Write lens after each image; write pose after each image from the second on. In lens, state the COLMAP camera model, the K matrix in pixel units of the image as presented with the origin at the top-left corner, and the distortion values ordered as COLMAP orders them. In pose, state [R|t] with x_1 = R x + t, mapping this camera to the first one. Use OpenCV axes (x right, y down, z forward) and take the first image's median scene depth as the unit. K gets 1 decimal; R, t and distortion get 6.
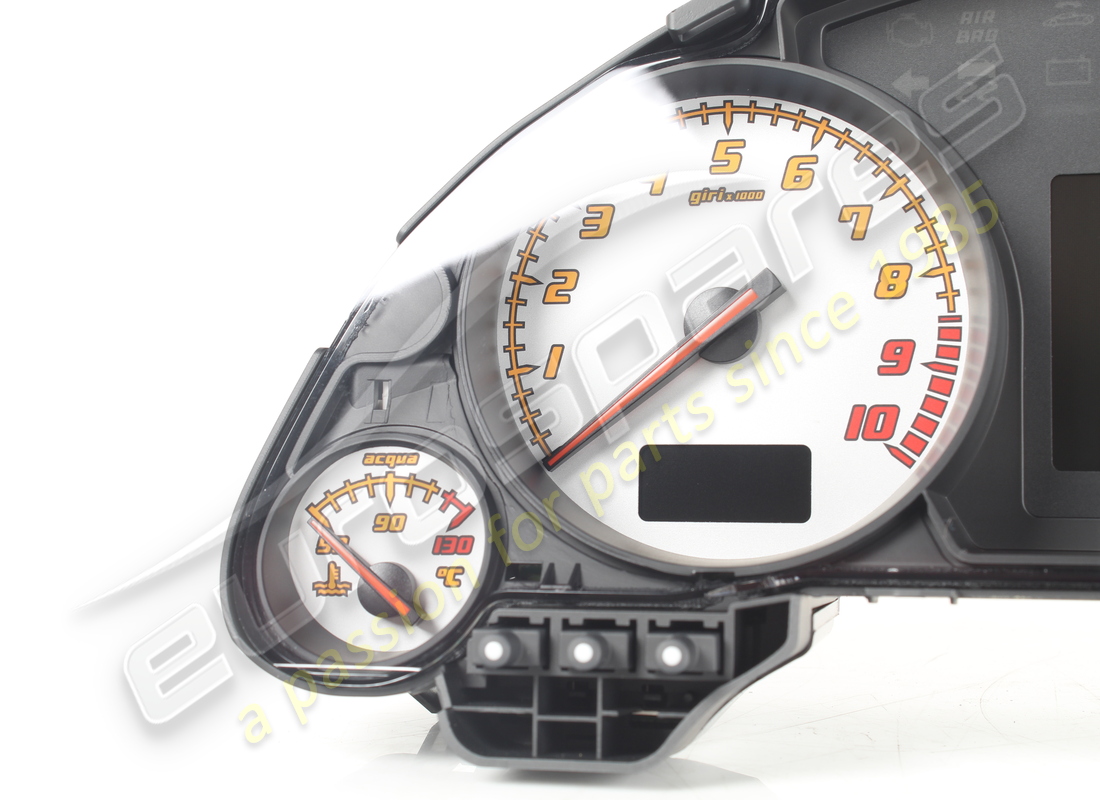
lens RADIAL K [[1909.2, 0, 552.4], [0, 1909.2, 374.5], [0, 0, 1]] dist [-0.024445, 0.000000]
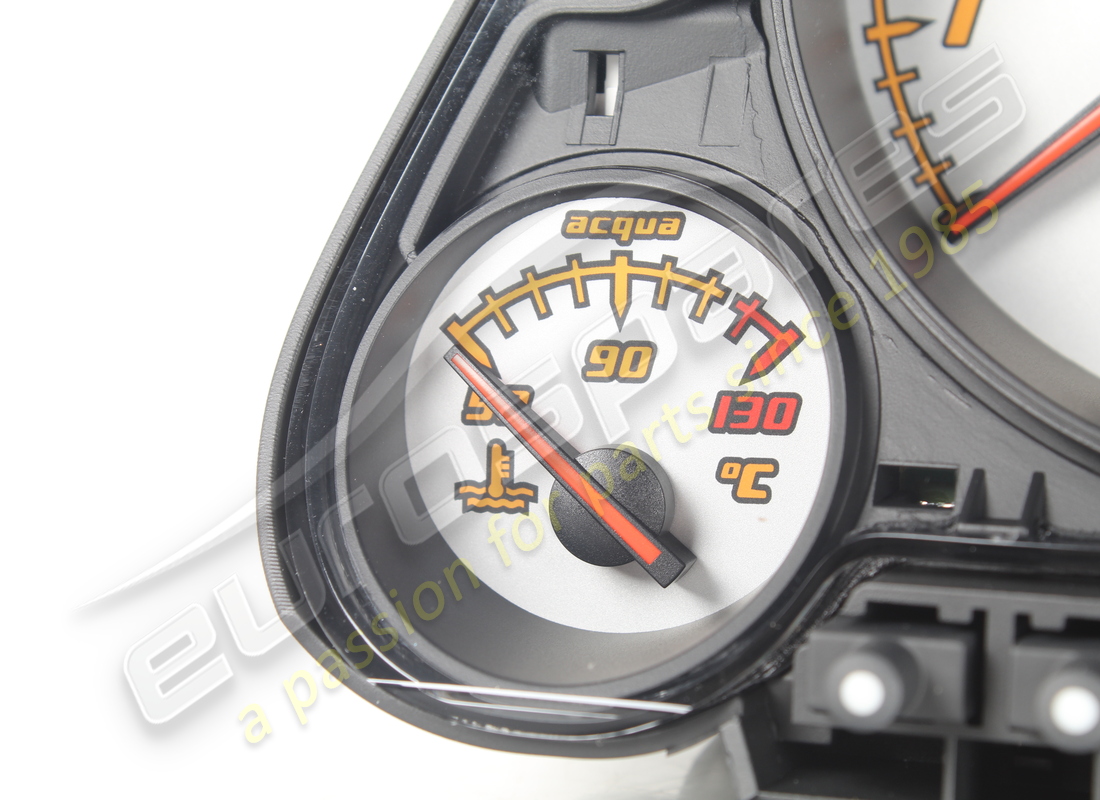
lens RADIAL K [[2795.1, 0, 555.4], [0, 2795.1, 410.5], [0, 0, 1]] dist [0.056958, 0.000000]
pose [[0.995237, 0.020728, -0.095252, -0.034712], [-0.006642, 0.989280, 0.145878, -0.010051], [0.097255, -0.144551, 0.984706, 0.316947]]
